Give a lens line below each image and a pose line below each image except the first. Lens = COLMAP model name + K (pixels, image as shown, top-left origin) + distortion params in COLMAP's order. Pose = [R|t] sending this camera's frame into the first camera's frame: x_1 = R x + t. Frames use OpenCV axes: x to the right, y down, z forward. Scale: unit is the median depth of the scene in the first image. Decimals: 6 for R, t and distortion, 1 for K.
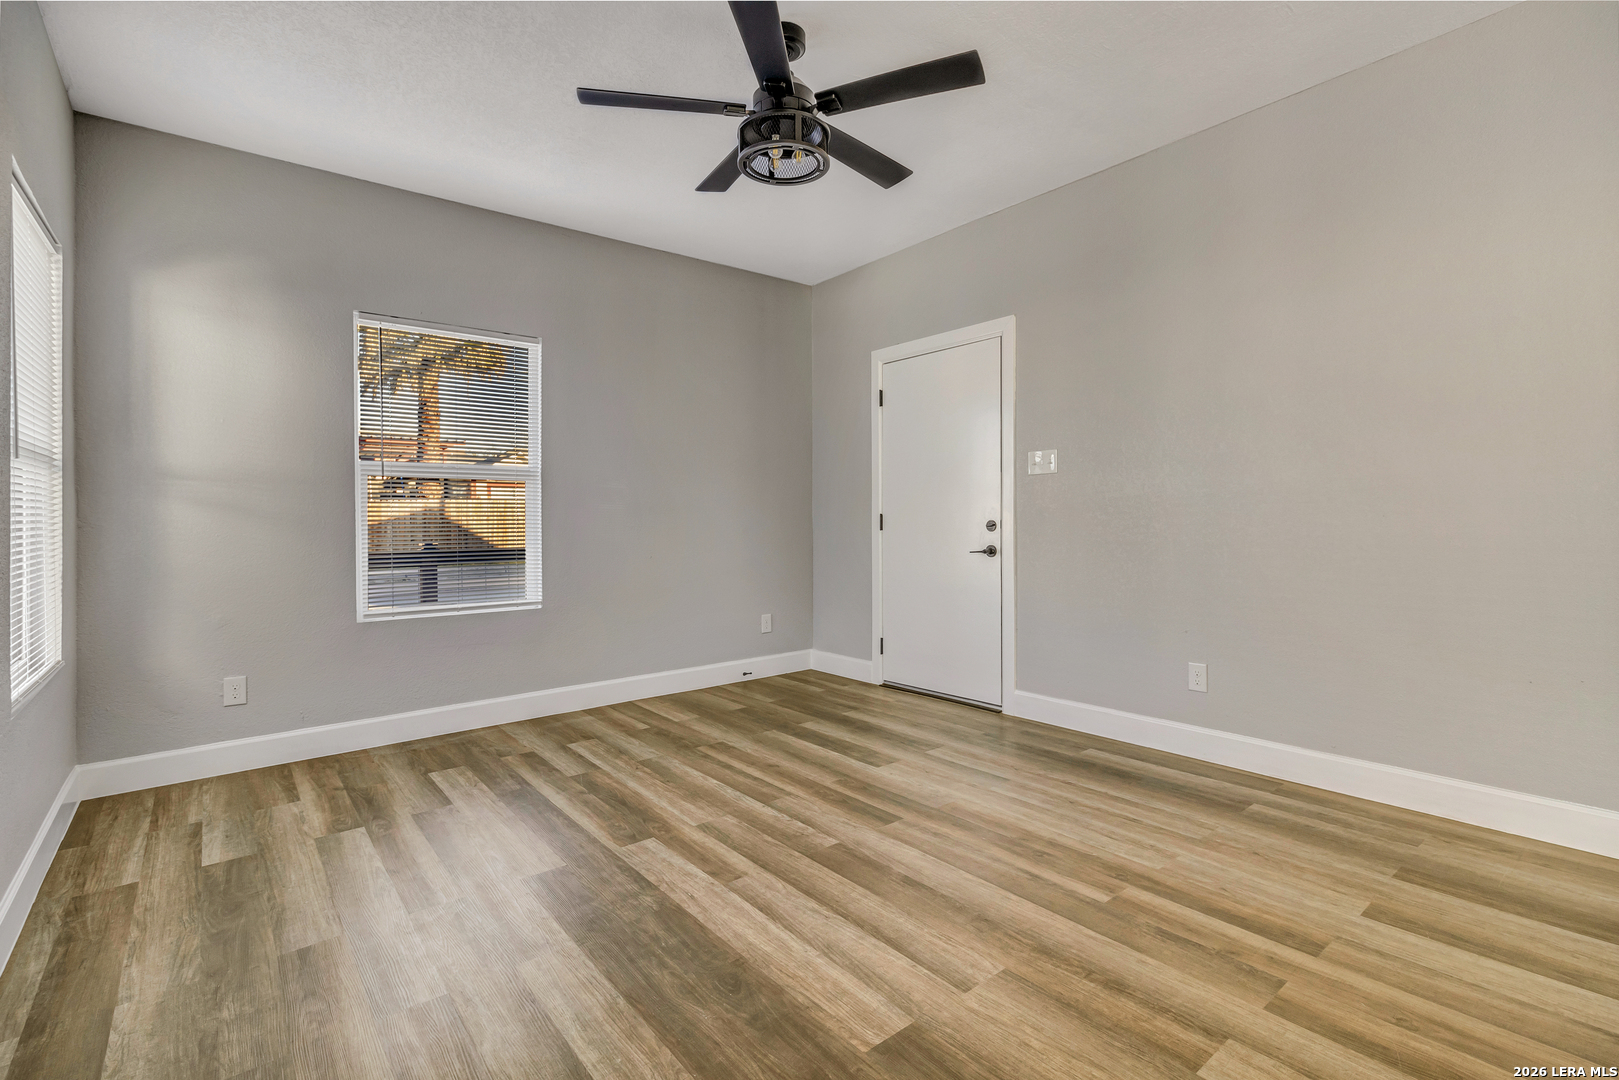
lens RADIAL K [[764.2, 0, 813.2], [0, 764.2, 521.6], [0, 0, 1]] dist [0.002472, 0.000070]
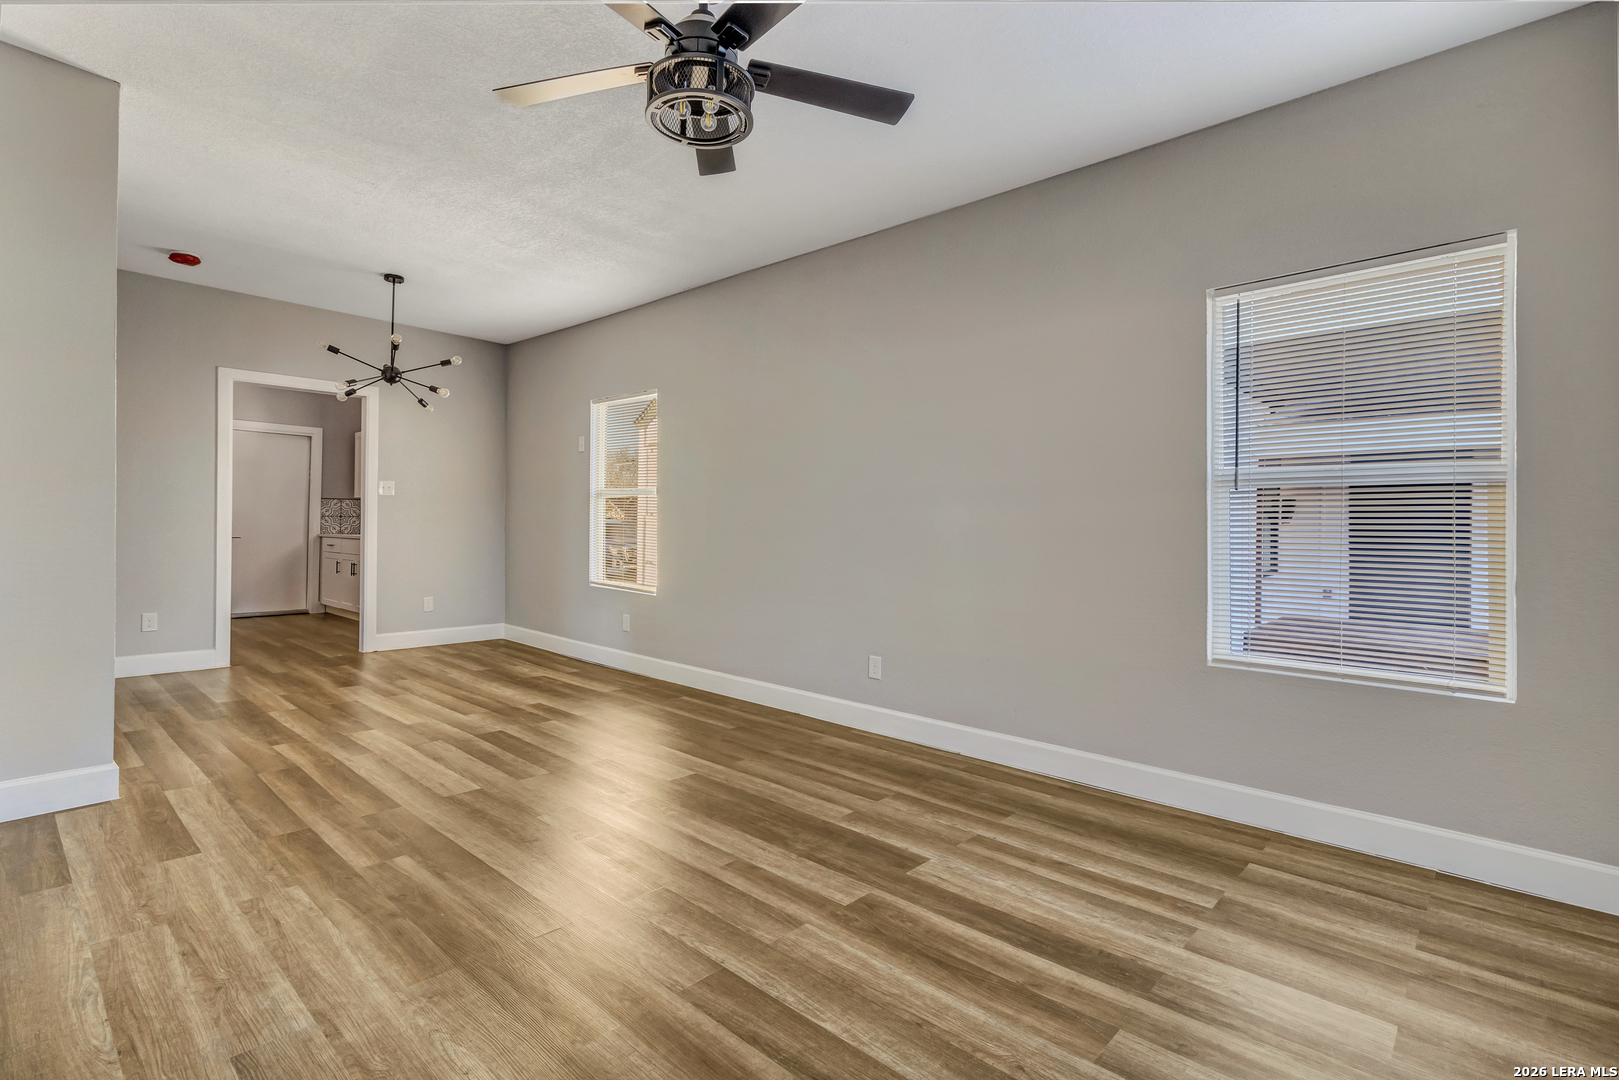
lens RADIAL K [[764.2, 0, 813.2], [0, 764.2, 521.6], [0, 0, 1]] dist [0.002472, 0.000070]
pose [[-0.987508, -0.004777, -0.157497, -0.039098], [-0.004518, 0.999988, -0.002006, -0.010434], [0.157505, -0.001269, -0.987517, 1.831030]]
